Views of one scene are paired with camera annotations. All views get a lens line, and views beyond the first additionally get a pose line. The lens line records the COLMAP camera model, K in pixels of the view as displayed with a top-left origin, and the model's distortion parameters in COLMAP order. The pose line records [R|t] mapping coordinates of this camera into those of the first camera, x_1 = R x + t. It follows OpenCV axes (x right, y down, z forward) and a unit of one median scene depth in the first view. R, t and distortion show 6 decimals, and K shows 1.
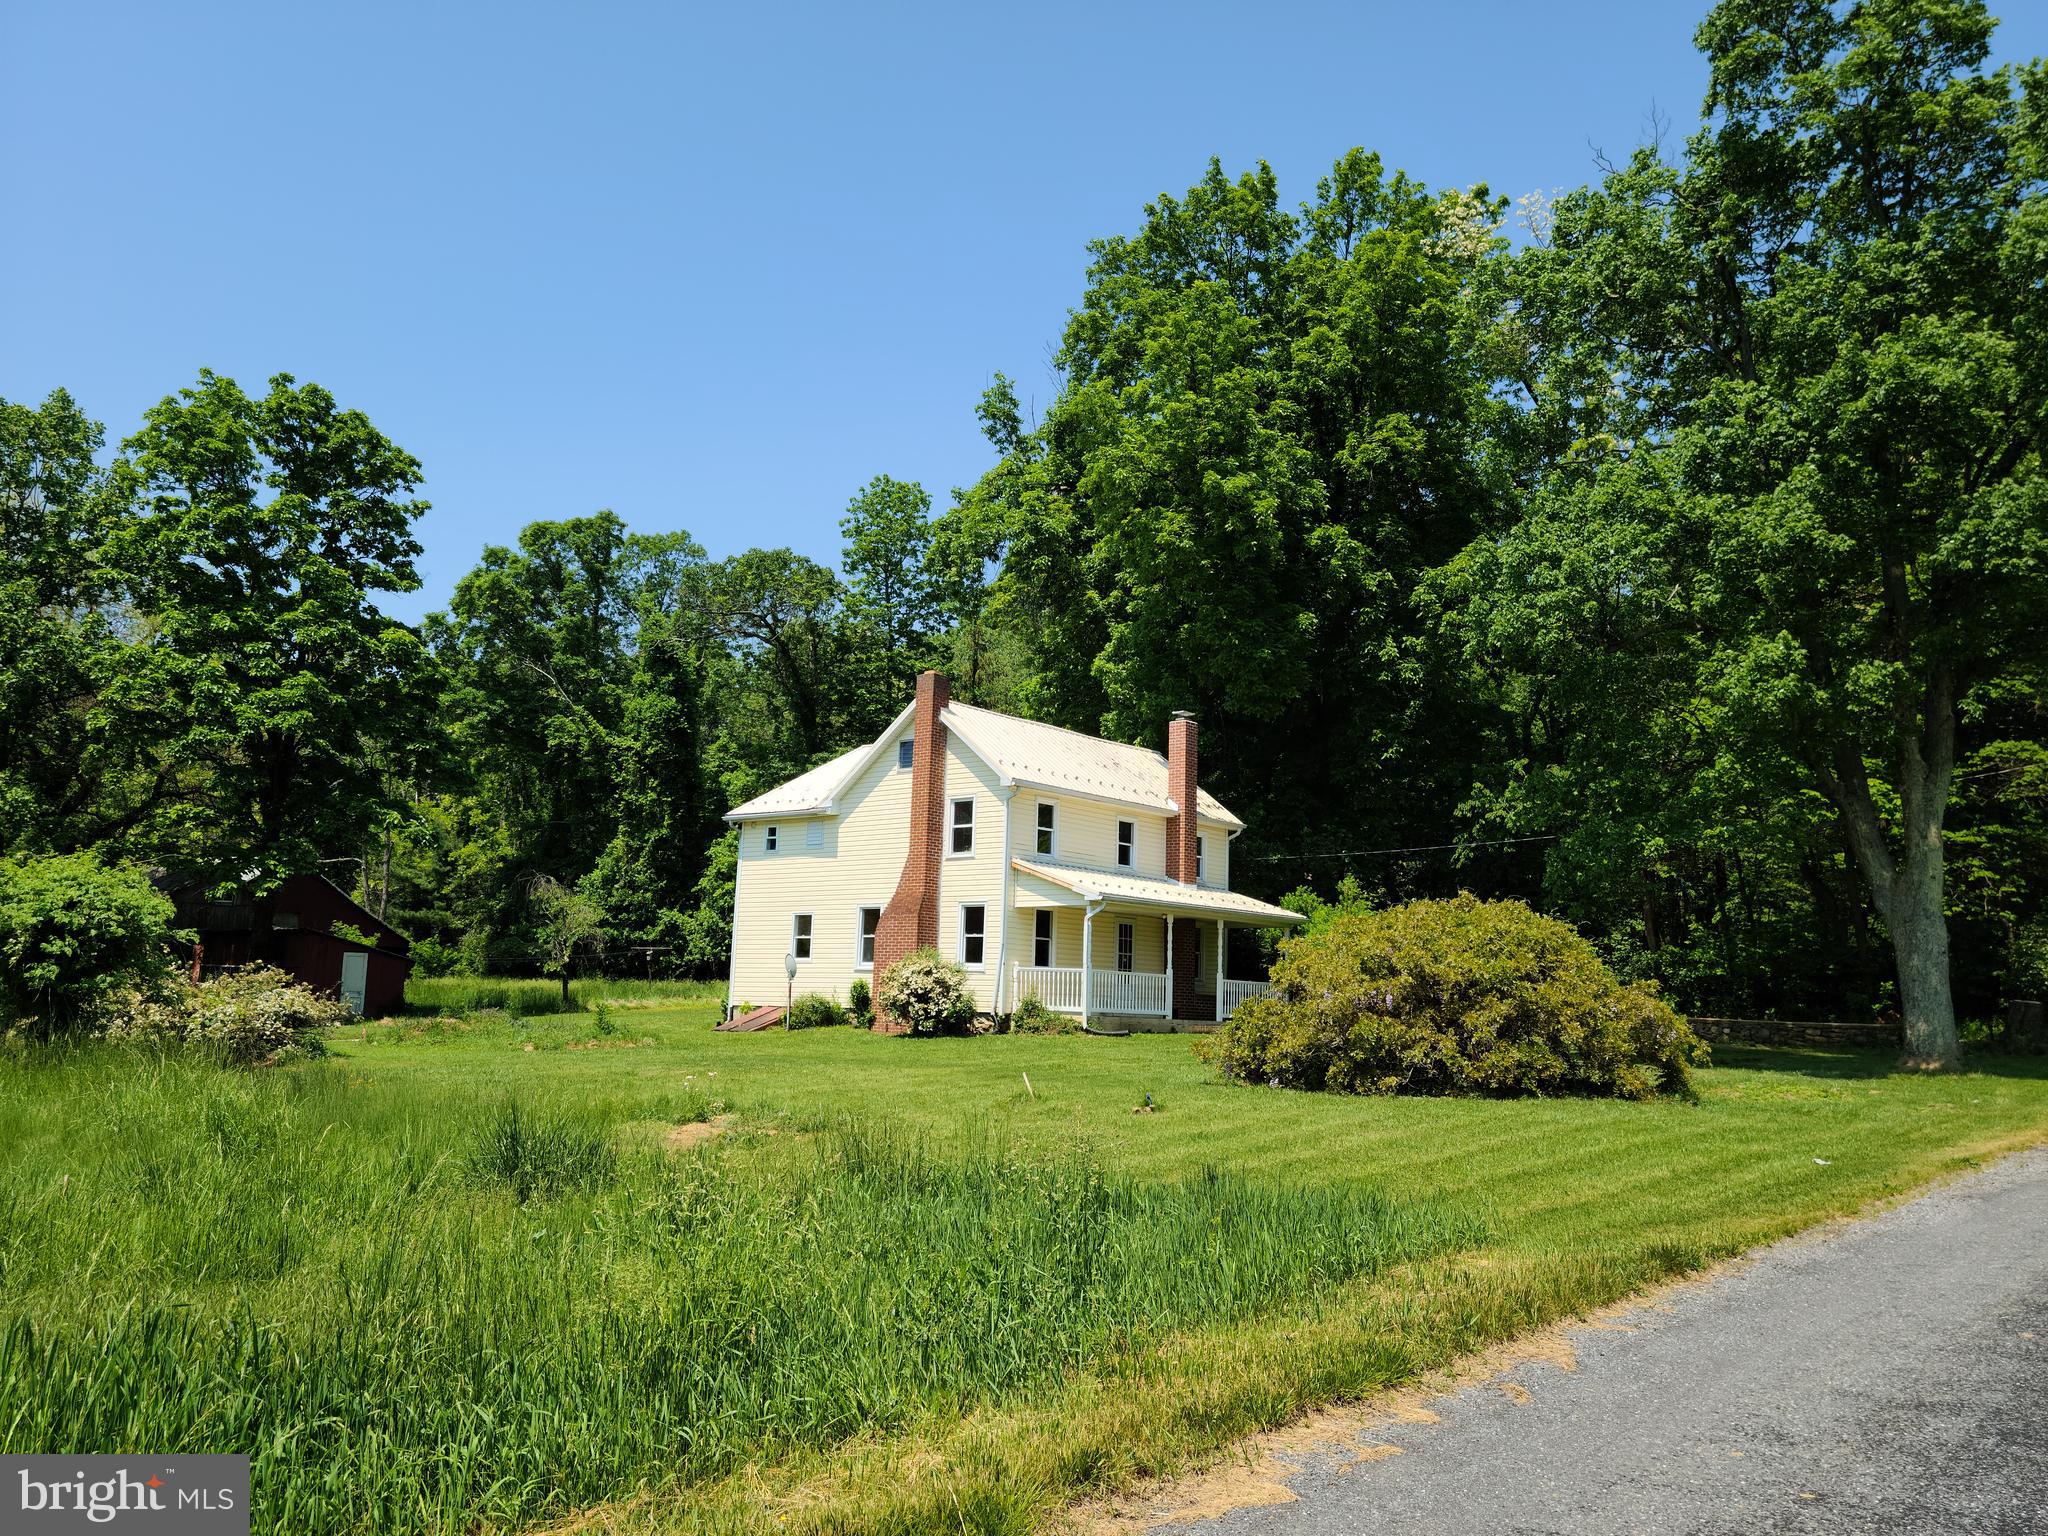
lens RADIAL K [[1643.7, 0, 1024.0], [0, 1643.7, 768.0], [0, 0, 1]] dist [0.098157, -0.087879]
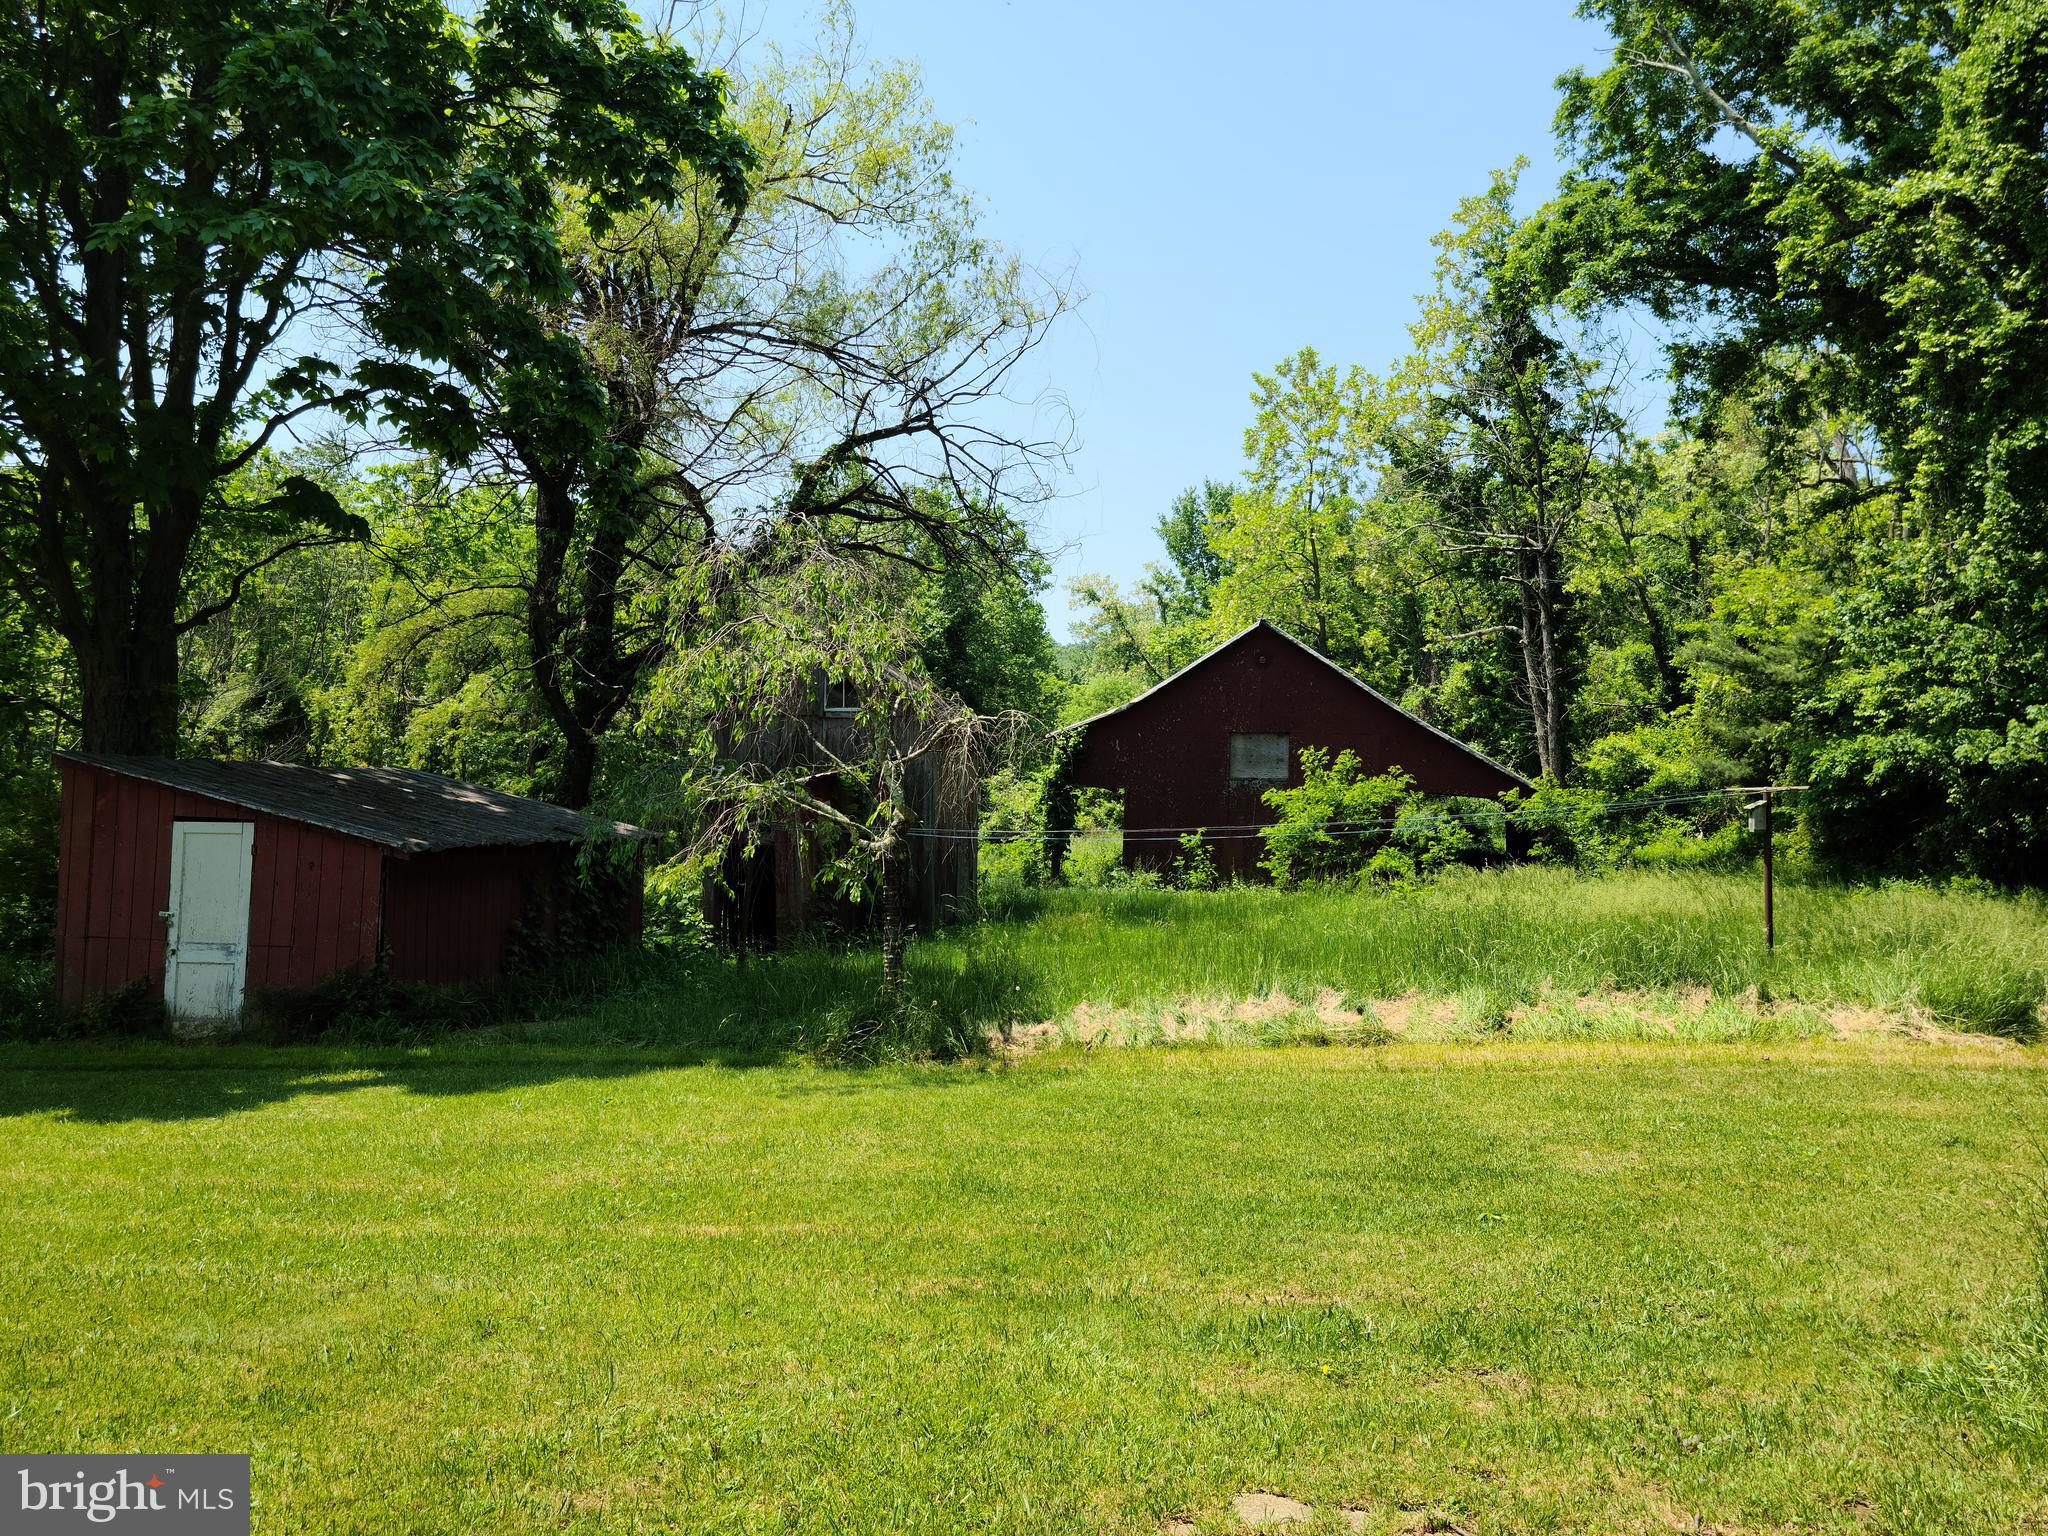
lens RADIAL K [[1649.6, 0, 1039.5], [0, 1649.6, 757.7], [0, 0, 1]] dist [0.097797, -0.103127]
pose [[0.493293, -0.043442, -0.868778, -0.066594], [0.112070, 0.993602, 0.013949, 0.144055], [0.862614, -0.104245, 0.495006, 1.252481]]
